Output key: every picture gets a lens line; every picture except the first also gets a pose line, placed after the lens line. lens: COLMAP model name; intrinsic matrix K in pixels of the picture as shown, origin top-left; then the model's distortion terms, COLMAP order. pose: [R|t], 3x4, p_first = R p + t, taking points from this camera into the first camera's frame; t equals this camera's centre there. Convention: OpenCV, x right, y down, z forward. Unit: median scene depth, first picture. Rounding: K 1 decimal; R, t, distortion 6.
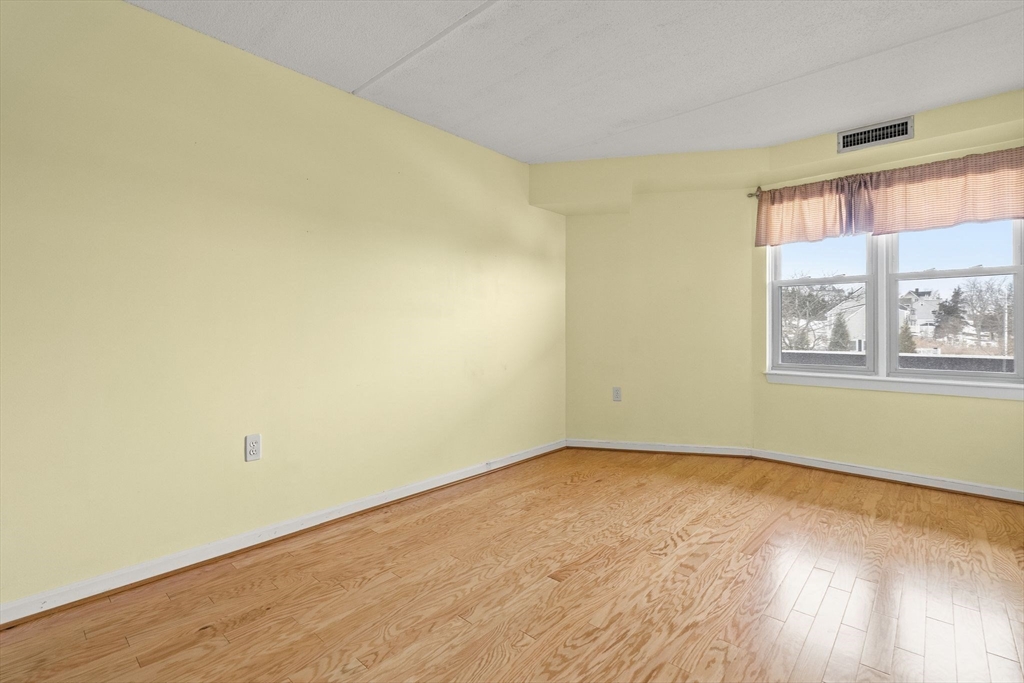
lens RADIAL K [[474.6, 0, 512.0], [0, 474.6, 341.5], [0, 0, 1]] dist [-0.002615, 0.000531]
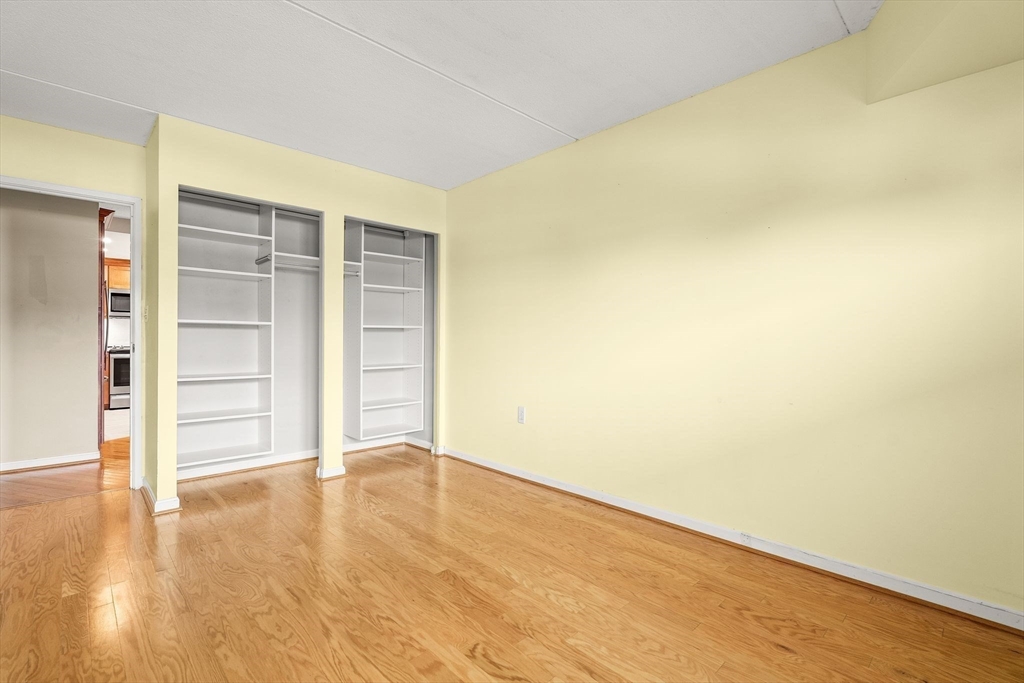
lens RADIAL K [[463.6, 0, 513.6], [0, 463.6, 341.2], [0, 0, 1]] dist [-0.001802, 0.000607]
pose [[-0.077889, 0.001570, -0.996961, 0.976259], [-0.026922, 0.999631, 0.003678, -0.028057], [0.996598, 0.027127, -0.077818, 1.065708]]
